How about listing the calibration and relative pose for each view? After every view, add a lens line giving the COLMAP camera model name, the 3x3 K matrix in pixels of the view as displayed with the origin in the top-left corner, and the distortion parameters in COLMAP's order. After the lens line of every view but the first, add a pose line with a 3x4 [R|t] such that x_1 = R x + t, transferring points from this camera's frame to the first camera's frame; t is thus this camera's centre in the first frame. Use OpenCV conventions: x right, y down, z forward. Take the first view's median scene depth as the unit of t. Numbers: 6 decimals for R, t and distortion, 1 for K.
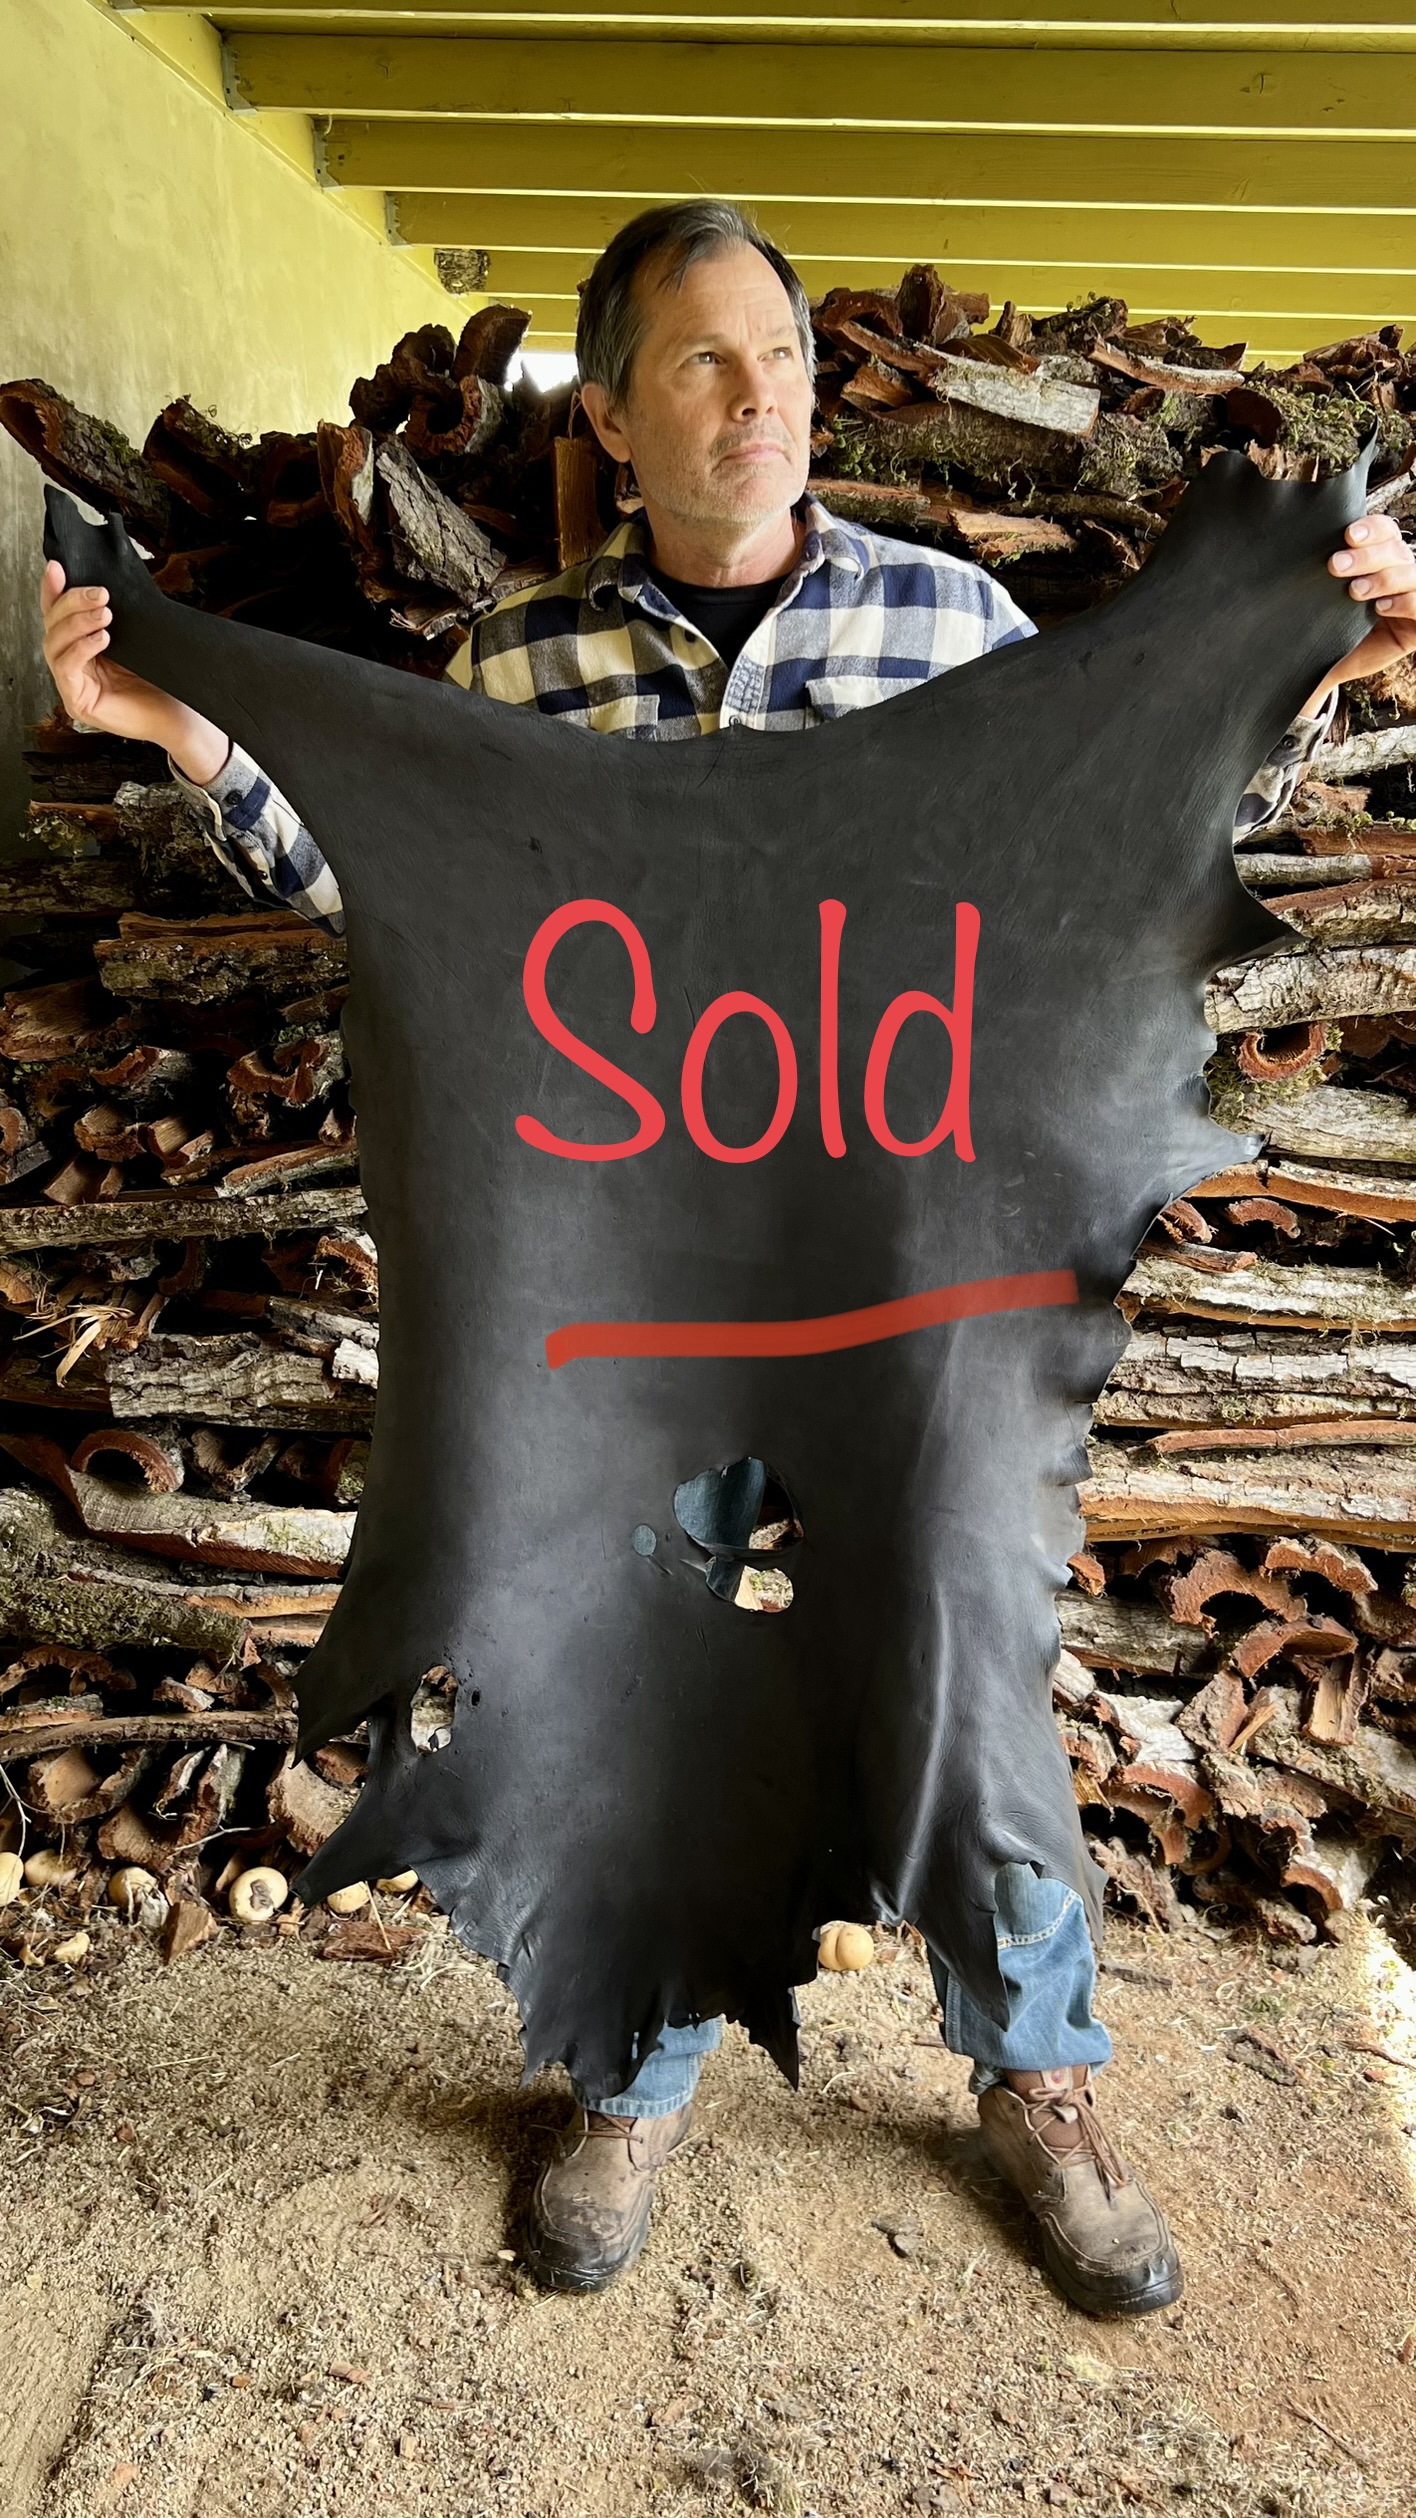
lens RADIAL K [[2178.1, 0, 714.0], [0, 2178.1, 1096.9], [0, 0, 1]] dist [0.053130, -0.119201]
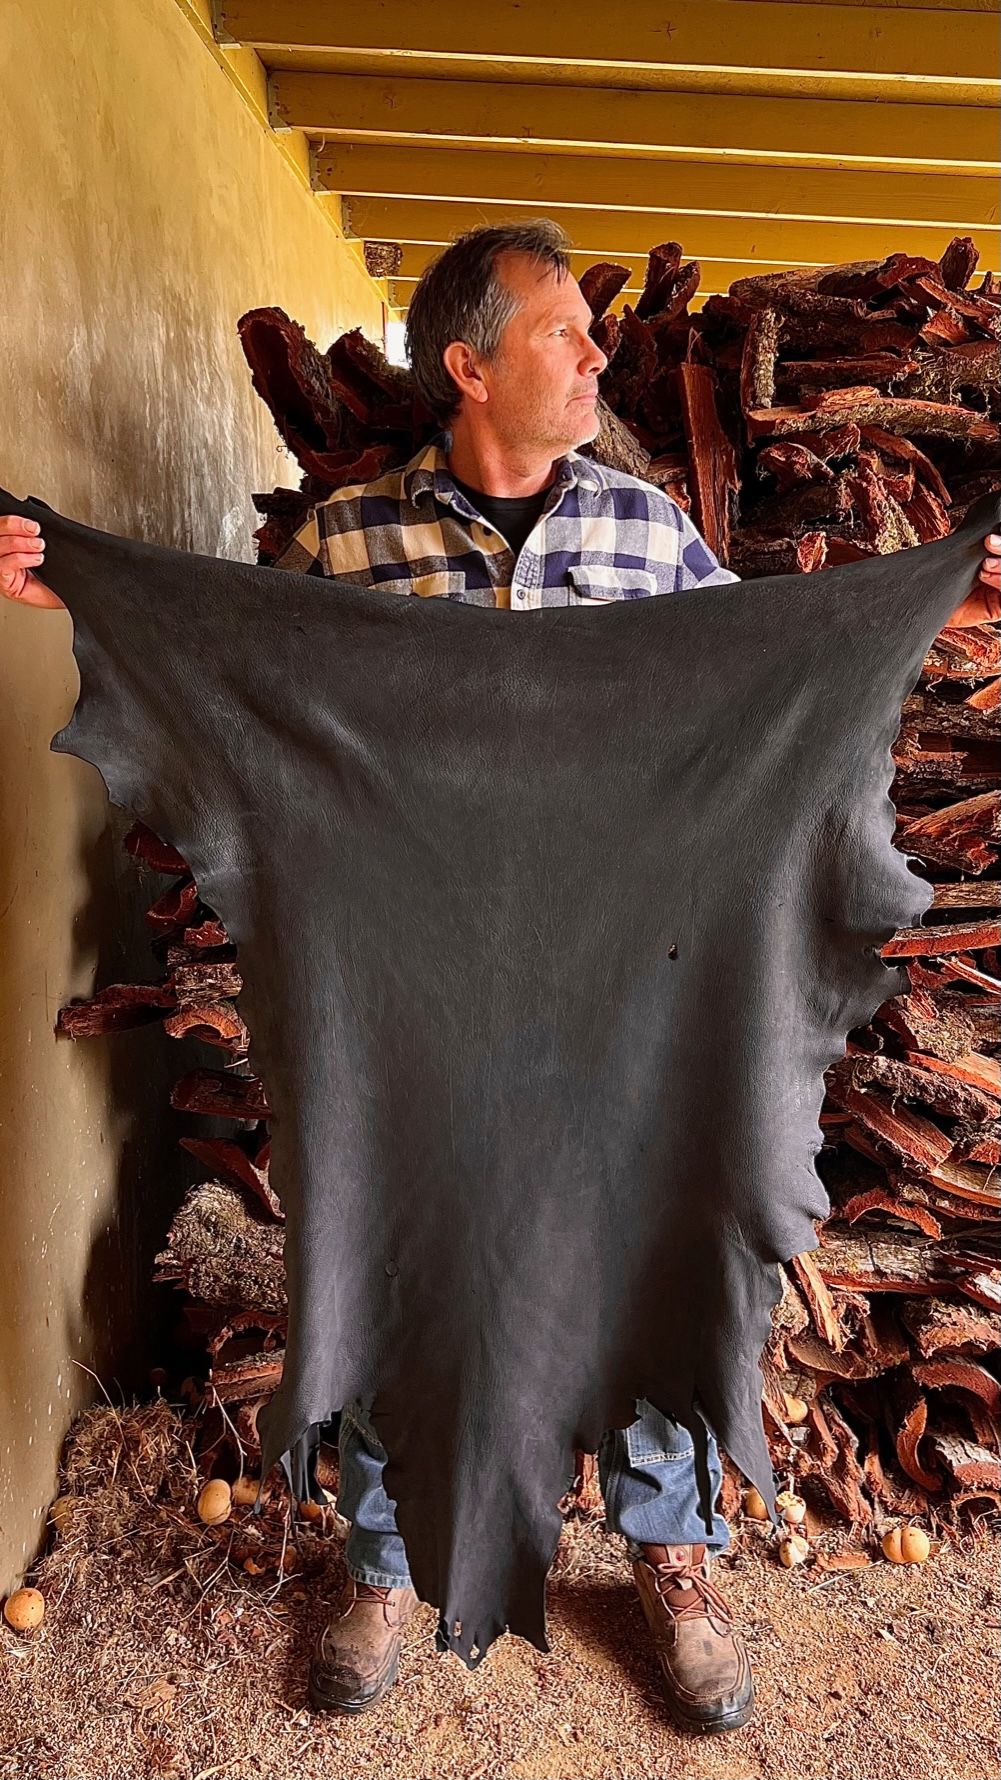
lens RADIAL K [[1522.3, 0, 511.1], [0, 1522.3, 824.3], [0, 0, 1]] dist [0.013149, -0.009325]
pose [[0.997766, 0.003781, 0.066703, -0.214049], [-0.002386, 0.999777, -0.020972, -0.010941], [-0.066767, 0.020766, 0.997552, 0.111783]]
